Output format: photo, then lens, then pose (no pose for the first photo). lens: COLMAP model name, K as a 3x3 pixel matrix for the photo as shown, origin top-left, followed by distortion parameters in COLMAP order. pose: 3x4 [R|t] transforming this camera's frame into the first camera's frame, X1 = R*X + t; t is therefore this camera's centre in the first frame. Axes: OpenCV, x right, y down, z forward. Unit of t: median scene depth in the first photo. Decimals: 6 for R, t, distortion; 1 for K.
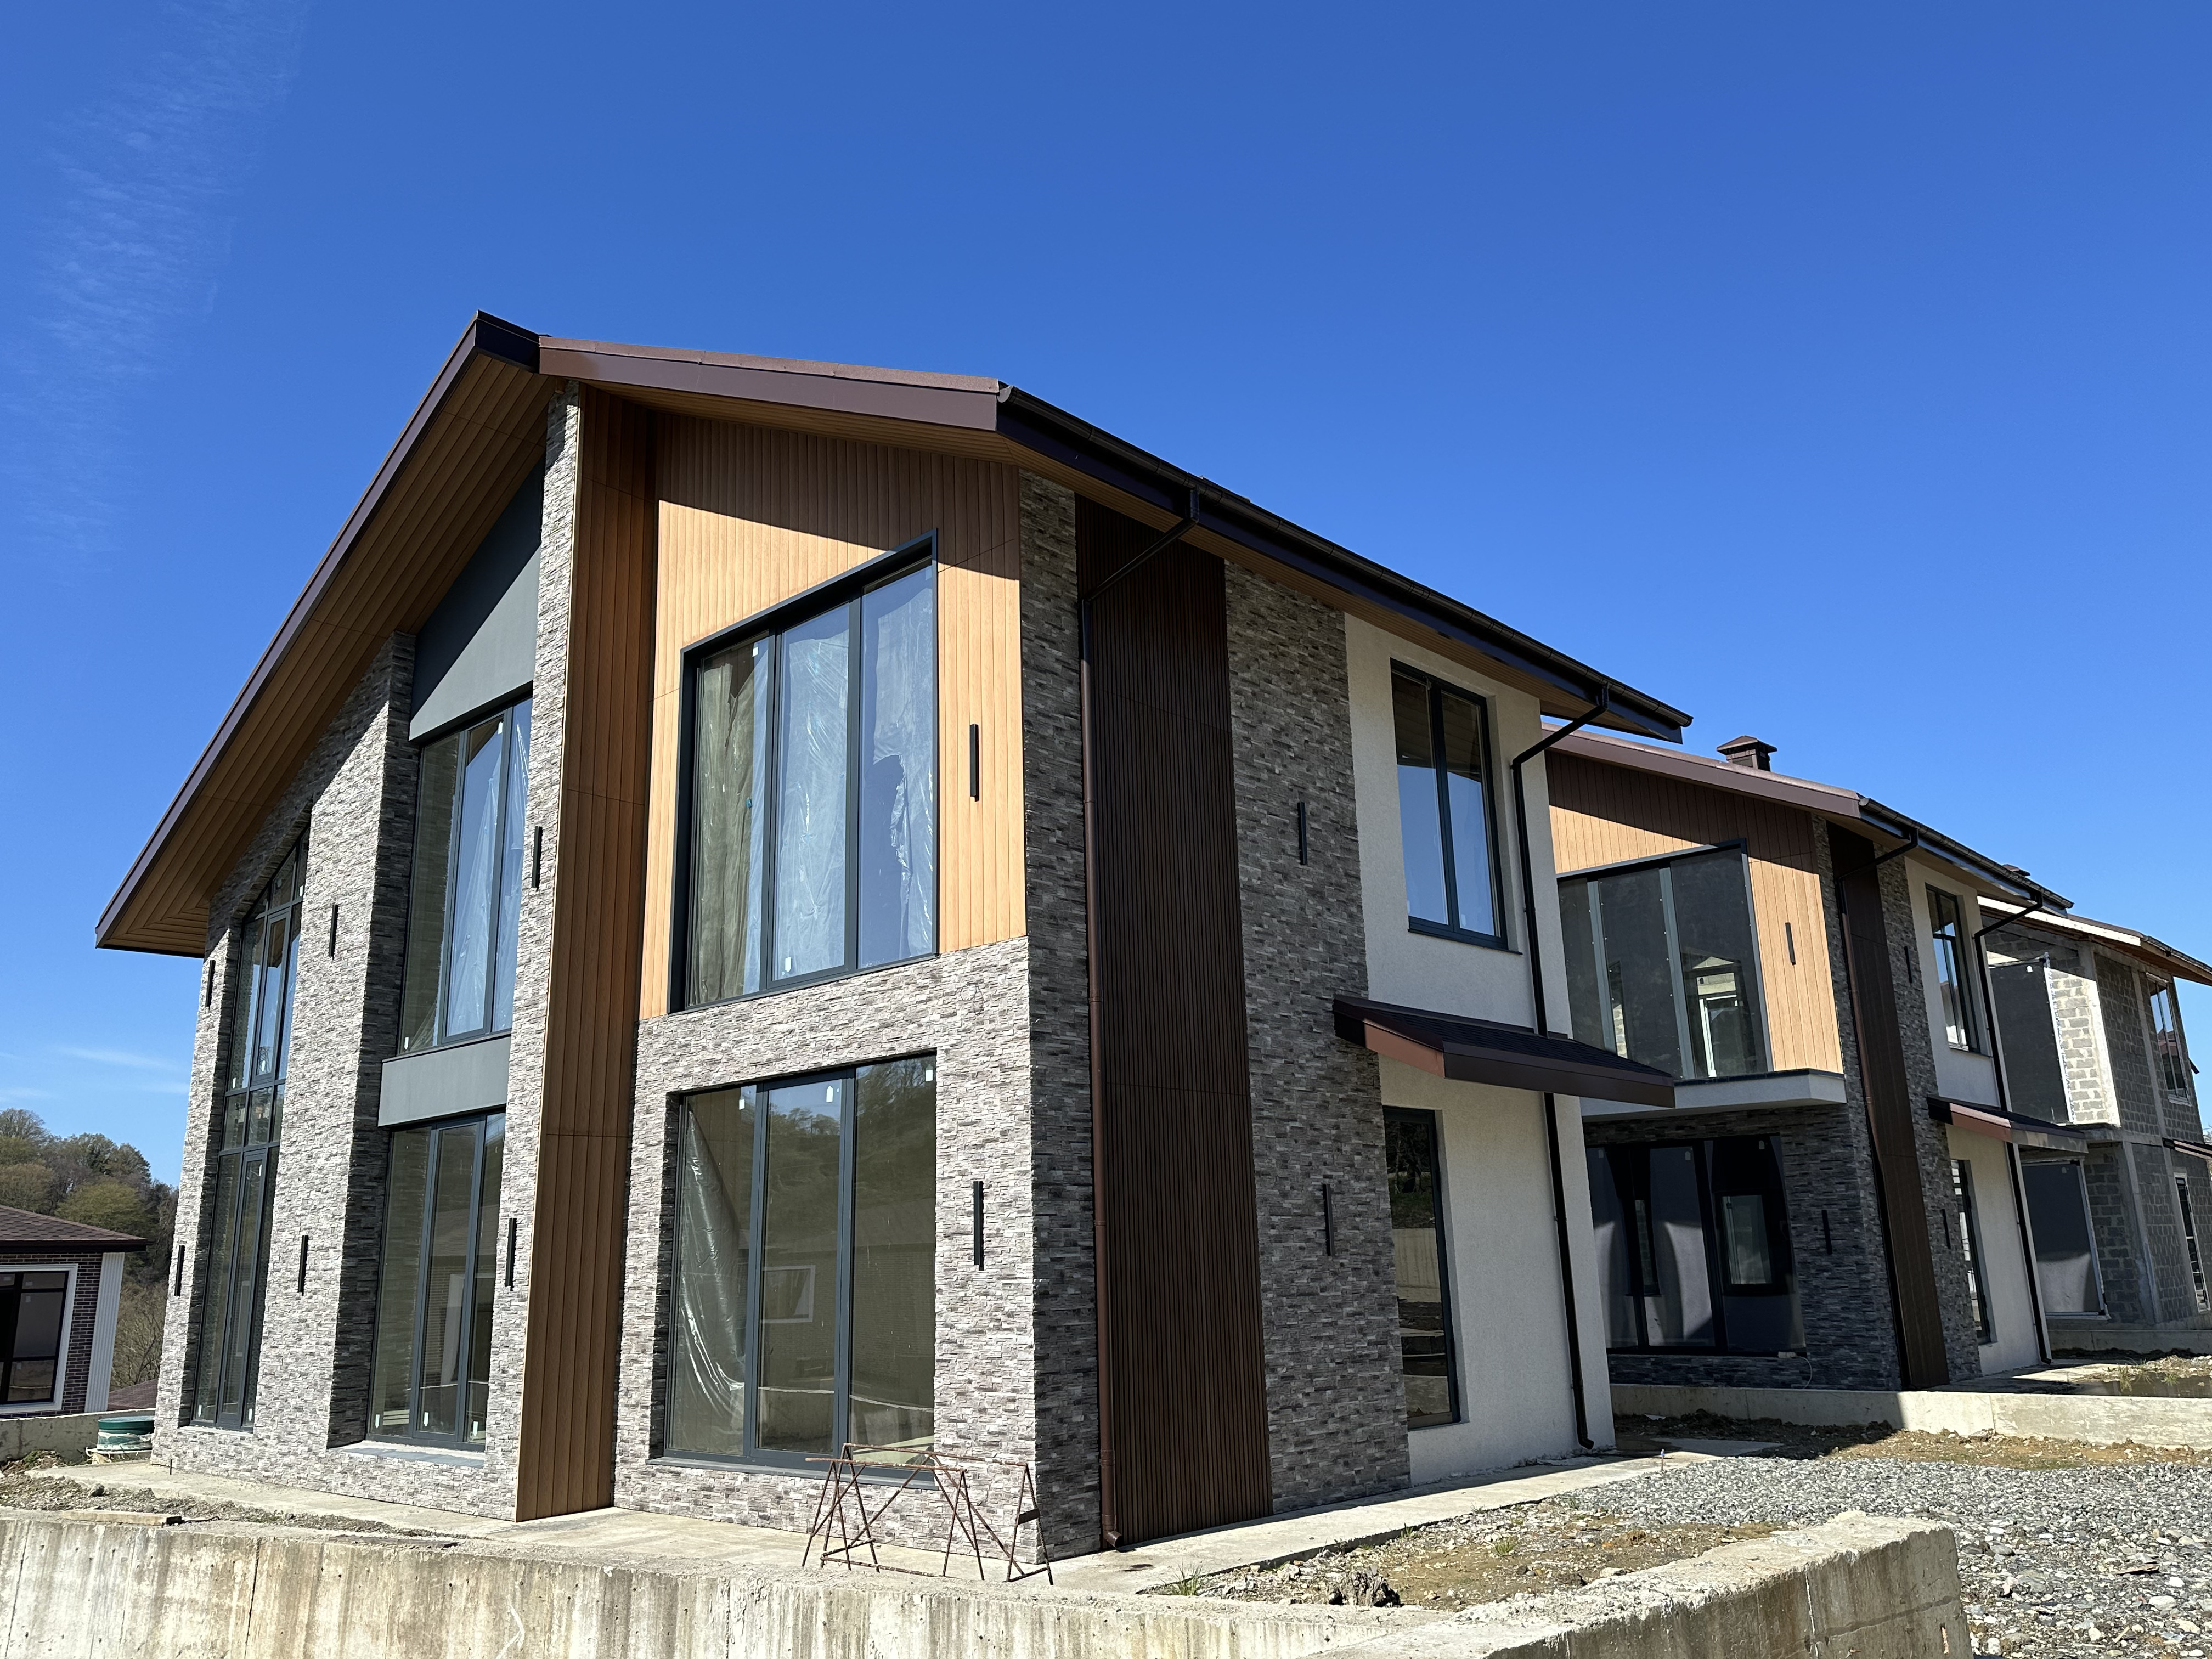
lens RADIAL K [[1641.0, 0, 1107.1], [0, 1641.0, 835.3], [0, 0, 1]] dist [0.152367, -0.273257]
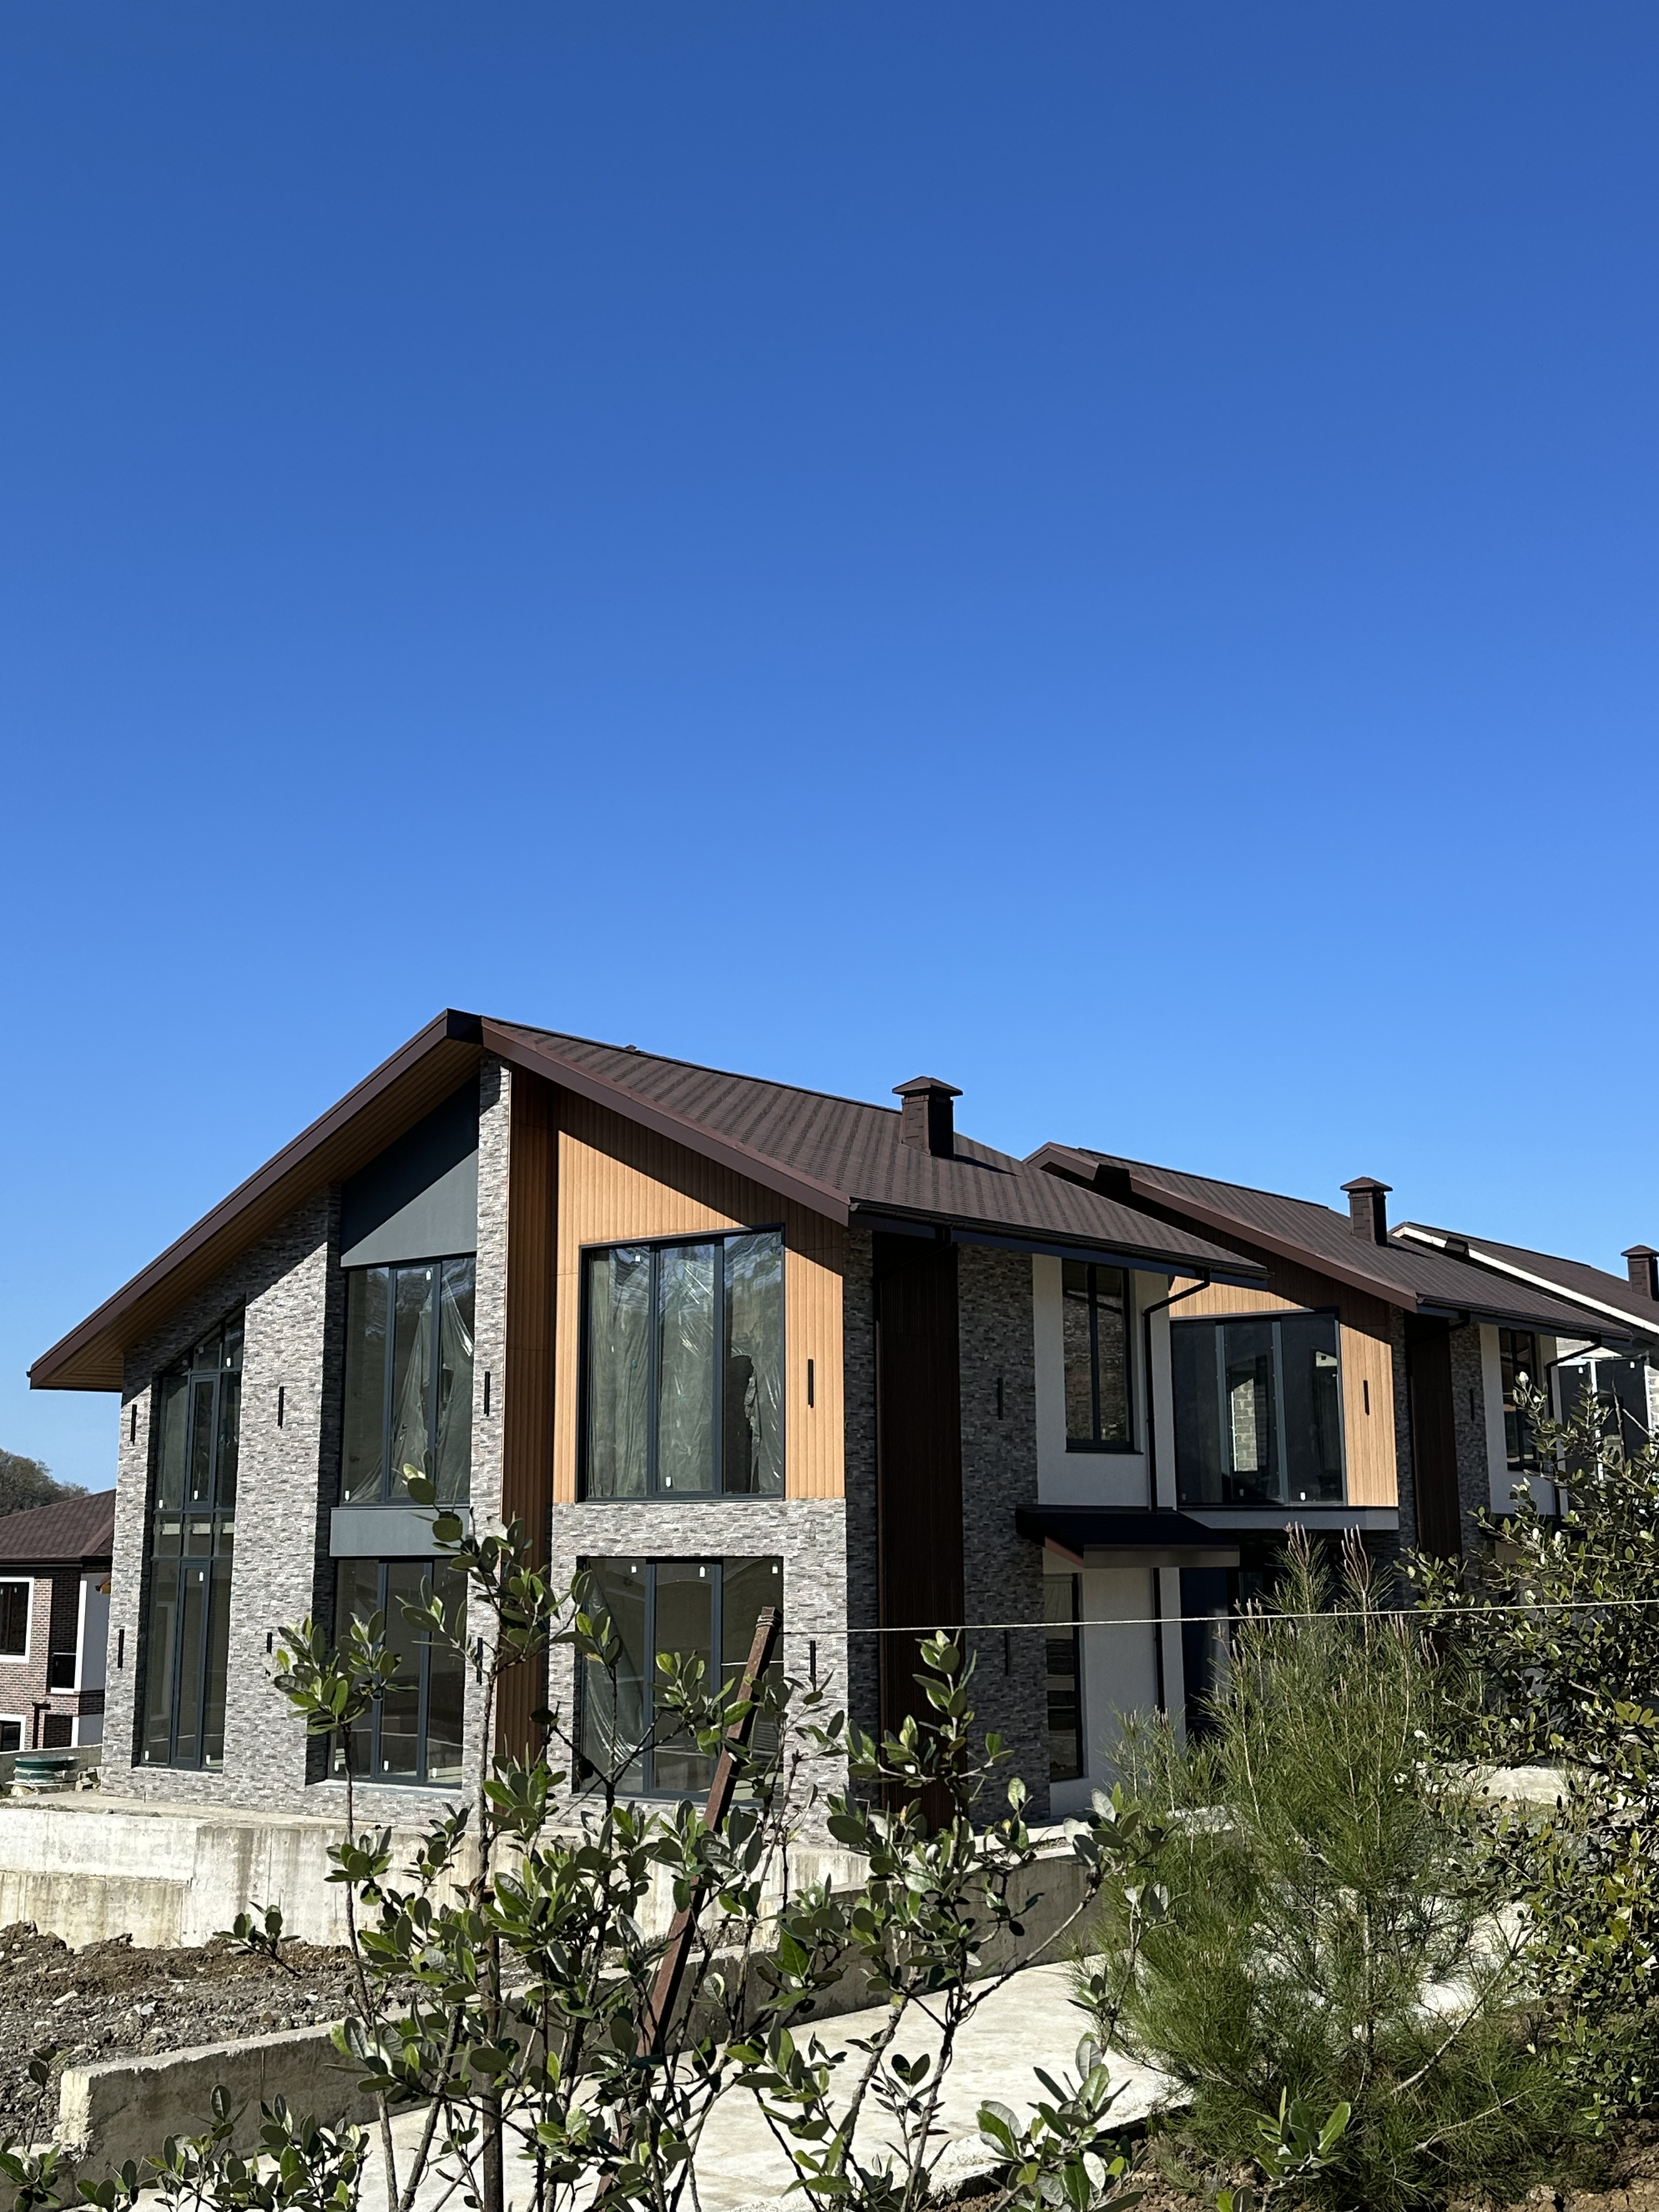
lens RADIAL K [[2303.7, 0, 829.5], [0, 2303.7, 1106.0], [0, 0, 1]] dist [0.200885, -0.405463]
pose [[0.996315, 0.036064, 0.077821, -0.218489], [-0.041578, 0.996649, 0.070437, -0.420673], [-0.075021, -0.073413, 0.994476, -1.116084]]
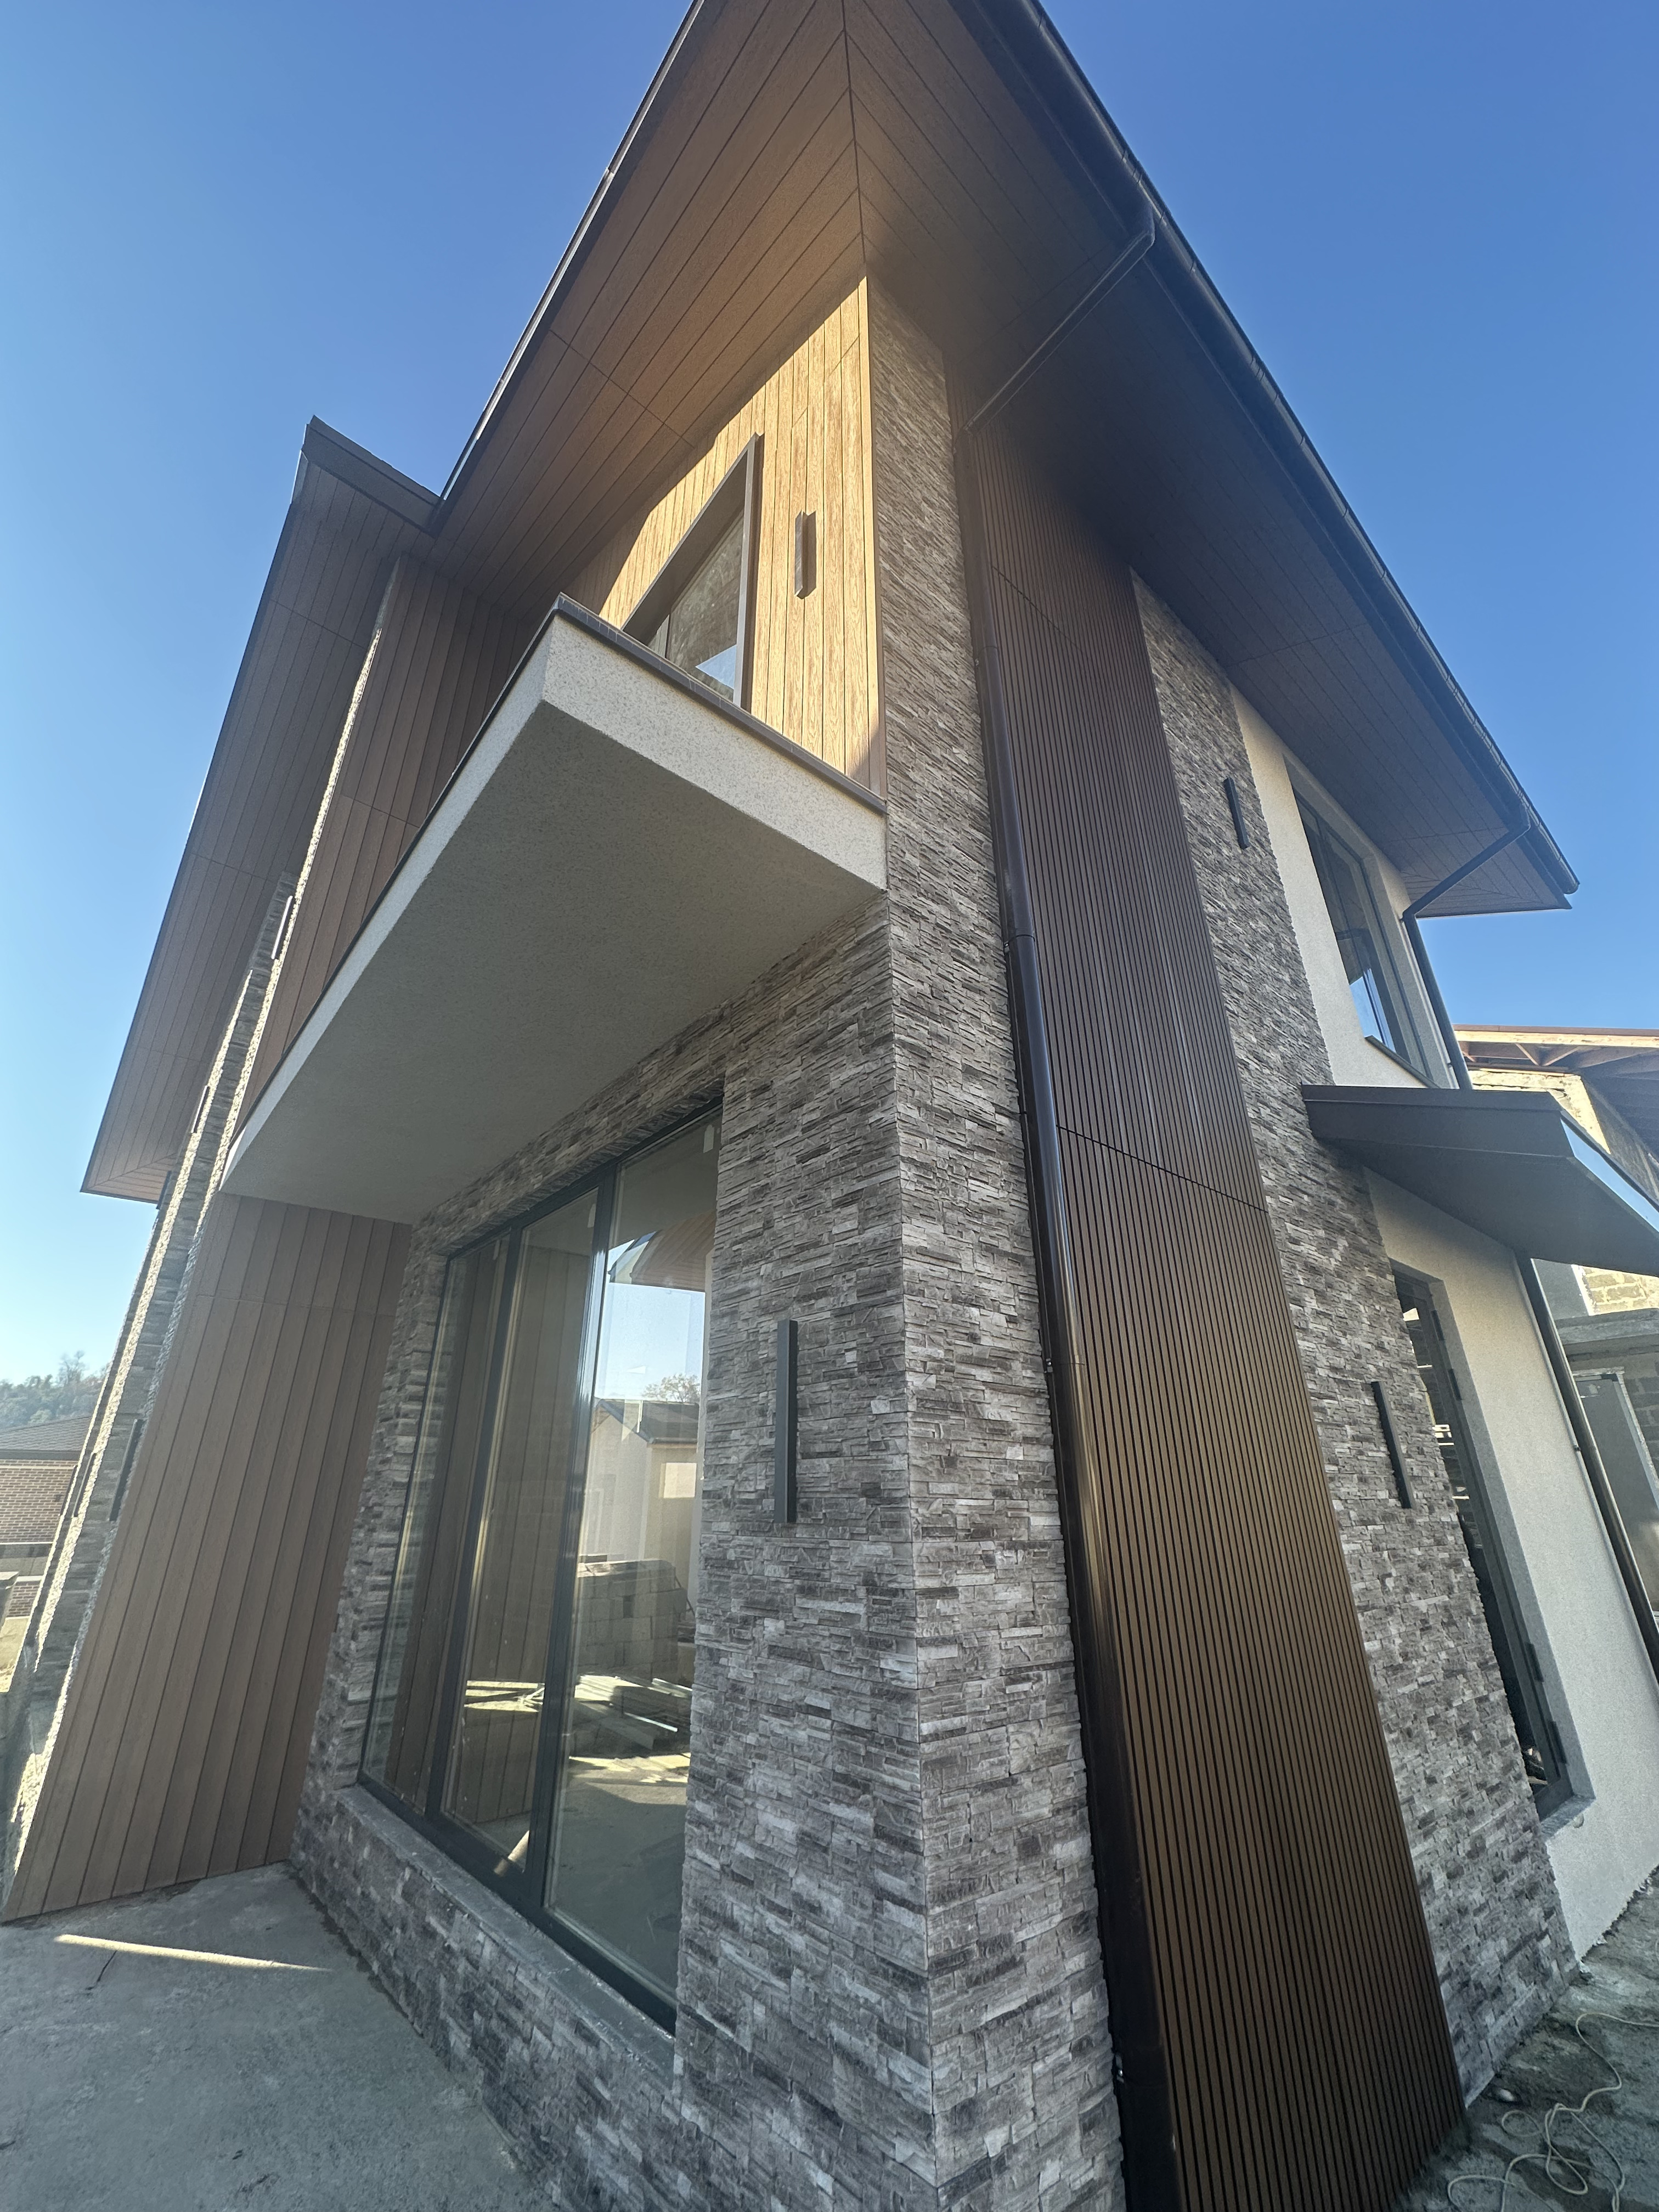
lens RADIAL K [[885.0, 0, 829.5], [0, 885.0, 1106.0], [0, 0, 1]] dist [-0.001981, 0.000116]
pose [[0.993750, -0.027100, -0.108285, 0.701912], [0.008758, 0.986021, -0.166390, 0.336281], [0.111280, 0.164402, 0.980096, 1.371018]]
